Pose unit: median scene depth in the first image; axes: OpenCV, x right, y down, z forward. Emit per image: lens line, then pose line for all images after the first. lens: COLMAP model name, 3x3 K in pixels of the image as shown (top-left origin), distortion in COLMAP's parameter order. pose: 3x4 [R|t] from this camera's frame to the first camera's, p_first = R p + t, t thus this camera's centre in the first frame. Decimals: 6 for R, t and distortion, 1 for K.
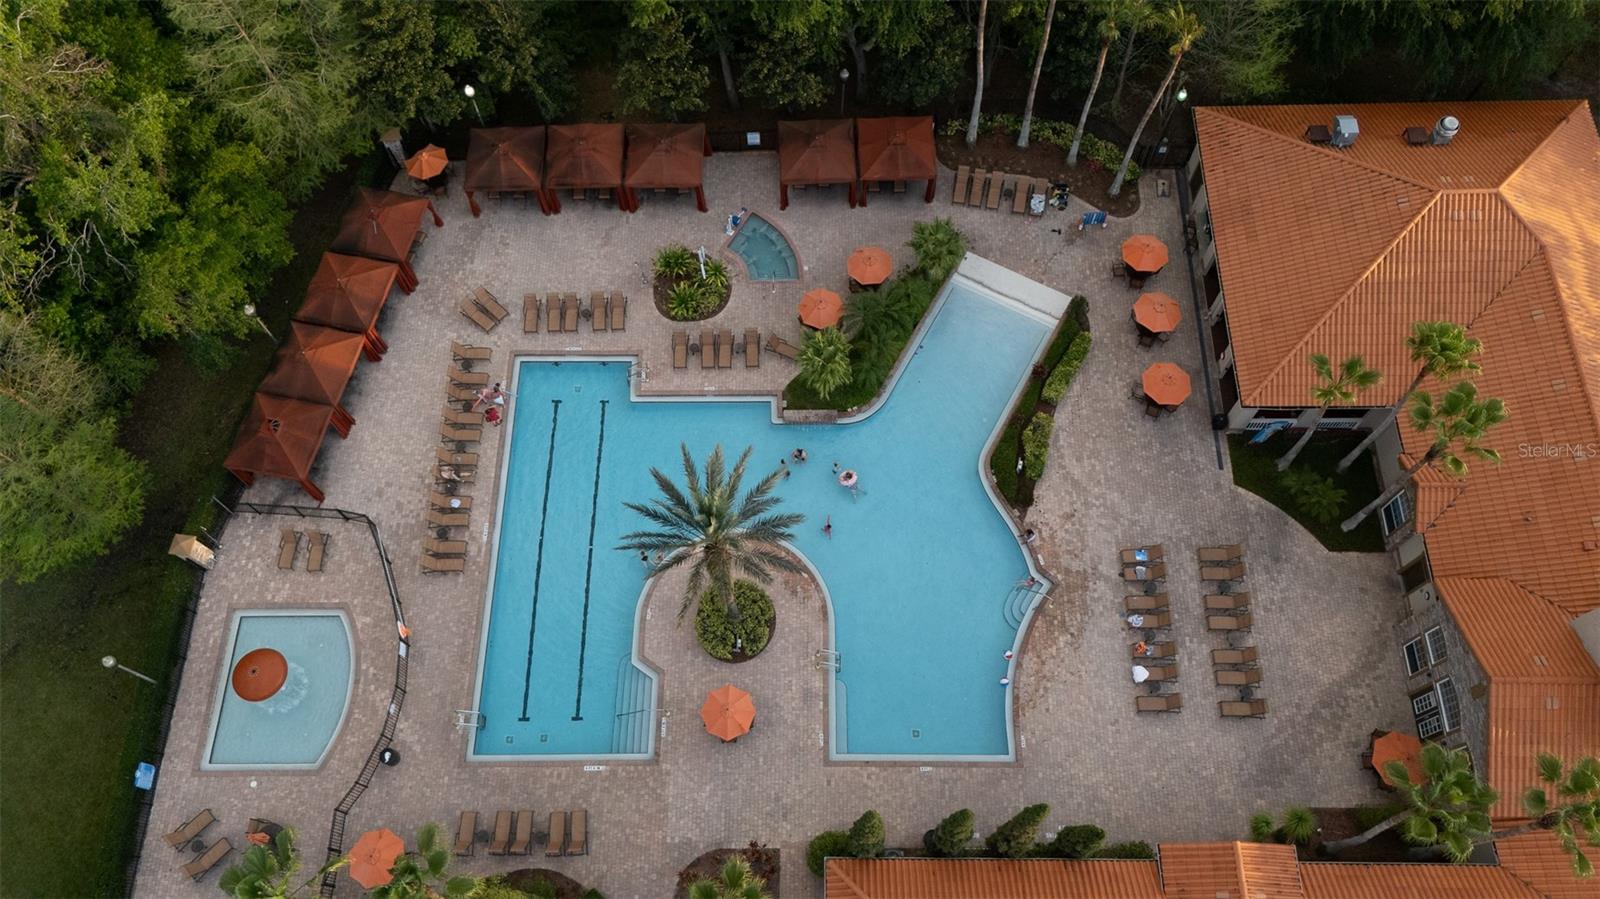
lens RADIAL K [[1154.3, 0, 796.8], [0, 1154.3, 449.5], [0, 0, 1]] dist [0.063615, -0.073309]
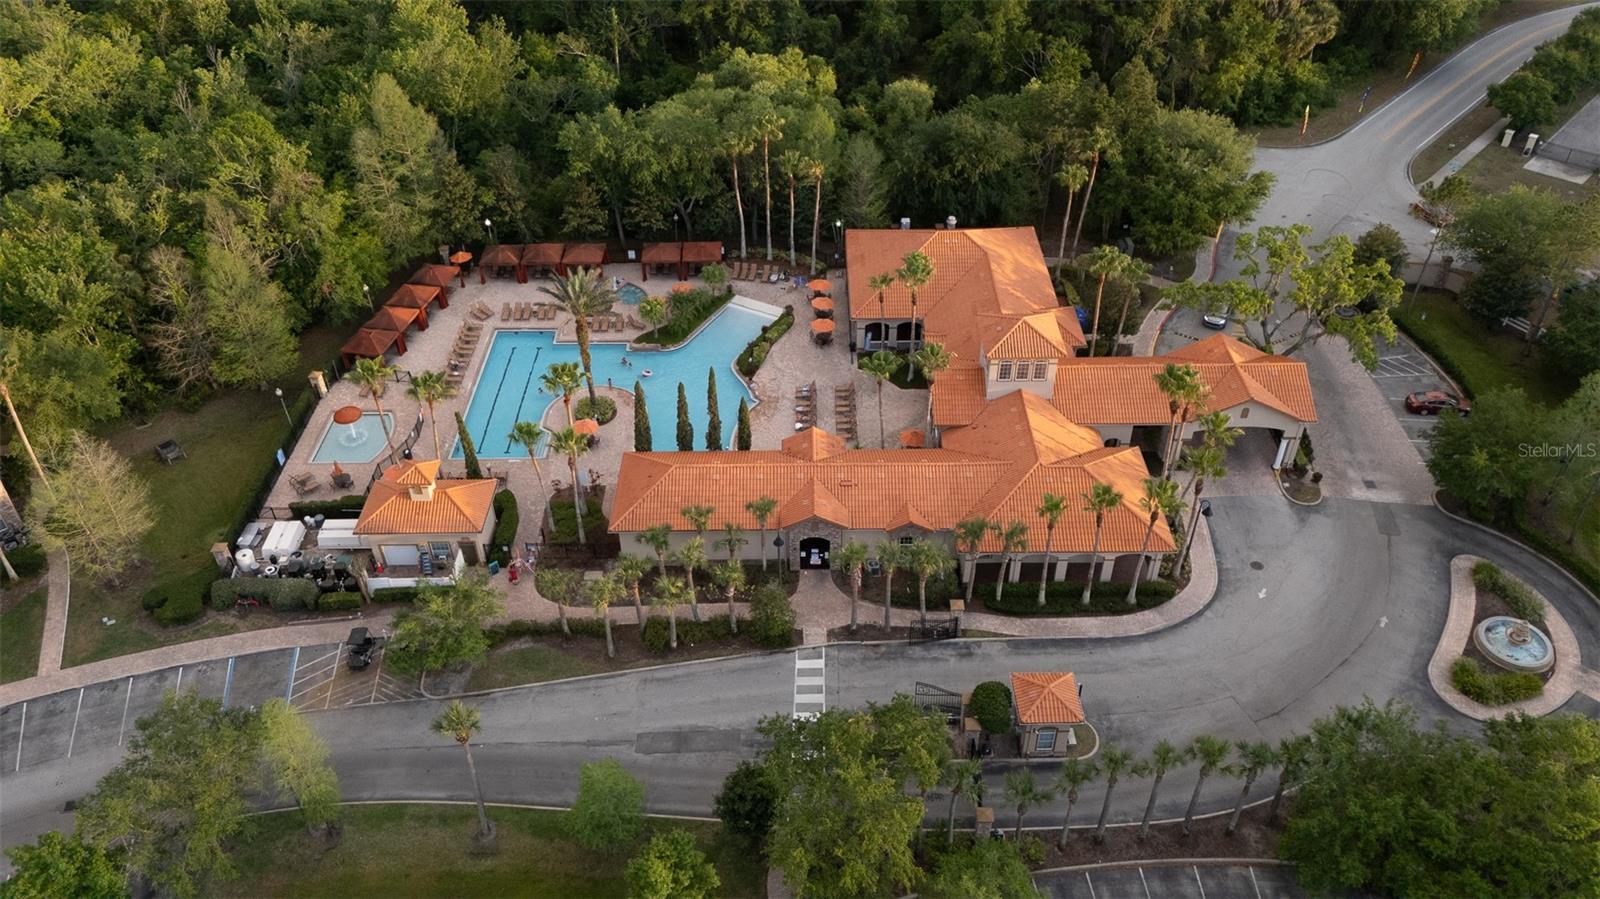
lens RADIAL K [[1164.1, 0, 806.7], [0, 1164.1, 470.3], [0, 0, 1]] dist [0.060845, -0.059732]
pose [[0.999768, 0.007029, 0.020341, 0.238849], [0.002722, 0.896268, -0.443505, 1.008306], [-0.021348, 0.443457, 0.896041, -0.655062]]
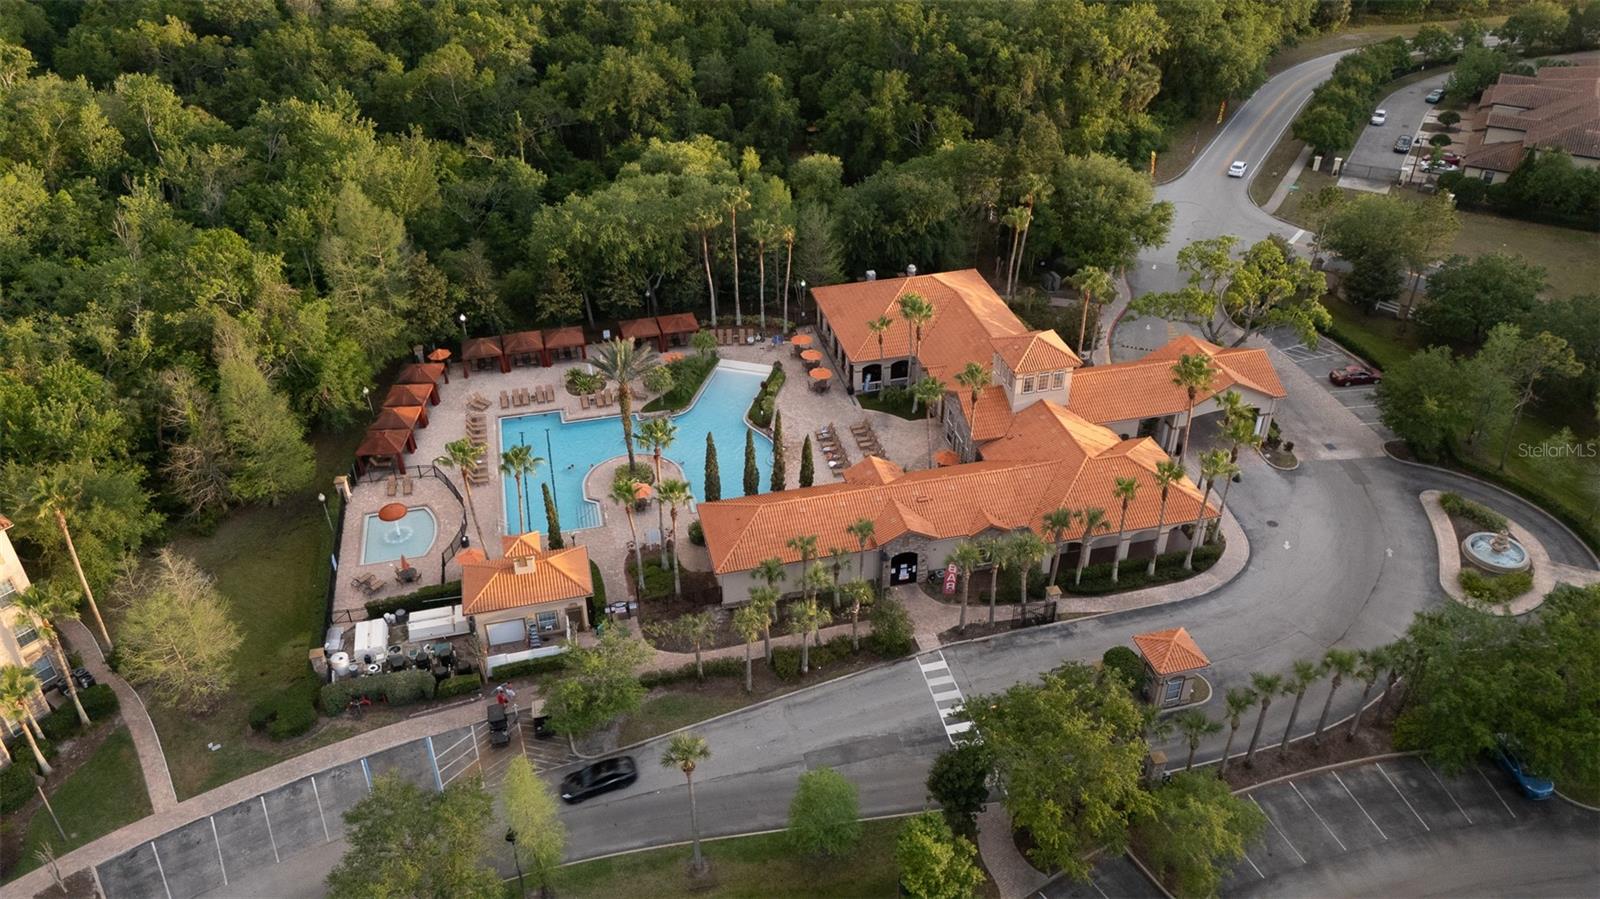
lens RADIAL K [[1164.1, 0, 806.7], [0, 1164.1, 470.3], [0, 0, 1]] dist [0.060845, -0.059732]
pose [[0.969026, -0.122348, 0.214522, -0.177438], [0.215924, 0.841327, -0.495526, 1.089935], [-0.119856, 0.526498, 0.841685, -0.666096]]
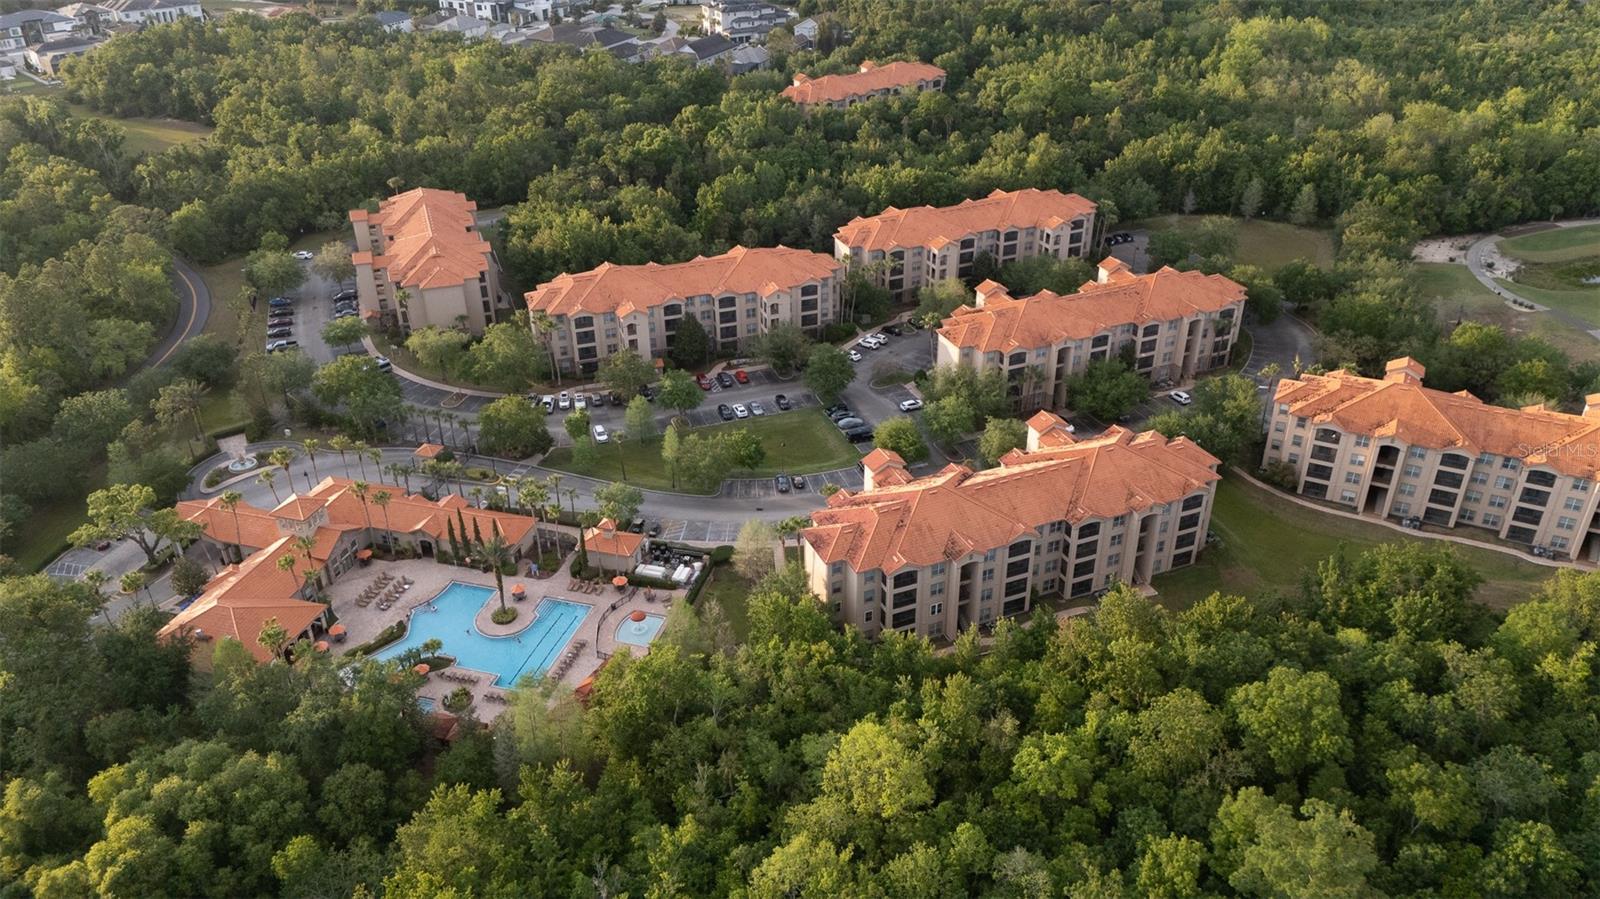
lens RADIAL K [[1164.1, 0, 806.7], [0, 1164.1, 470.3], [0, 0, 1]] dist [0.060845, -0.059732]
pose [[-0.961972, -0.111558, 0.249328, -1.511795], [0.258156, -0.073075, 0.963336, -2.547217], [-0.089248, 0.991068, 0.099095, 0.181437]]
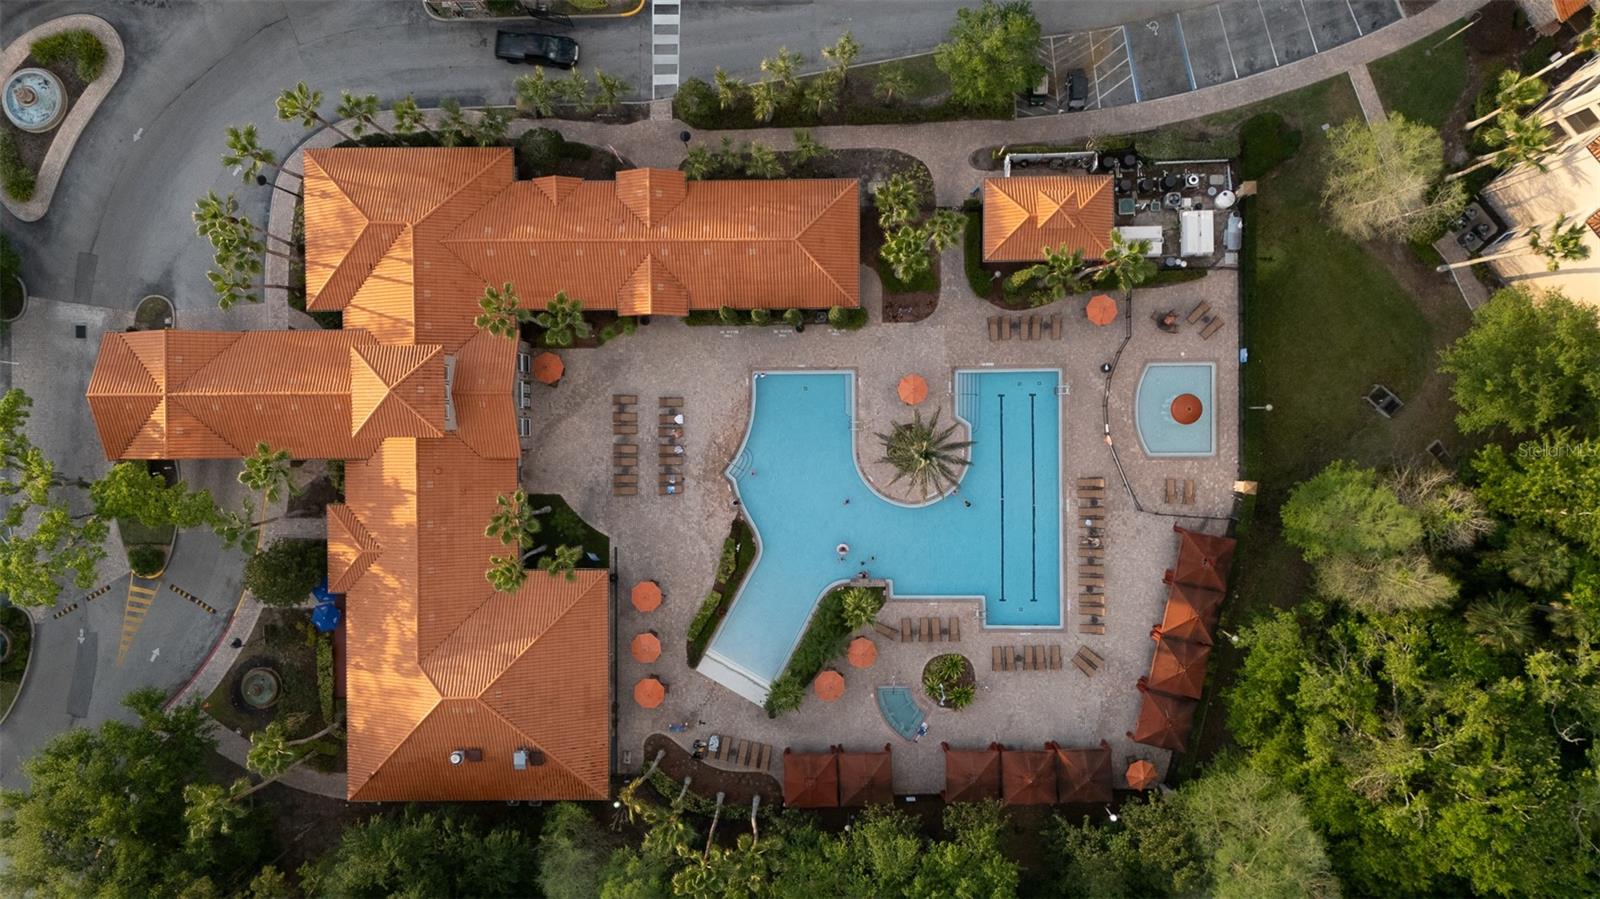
lens RADIAL K [[1154.3, 0, 796.8], [0, 1154.3, 449.5], [0, 0, 1]] dist [0.063615, -0.073309]
pose [[-0.998746, 0.013372, 0.048237, 0.029694], [0.006922, -0.917503, 0.397668, -0.479486], [0.049575, 0.397504, 0.916260, -0.507687]]
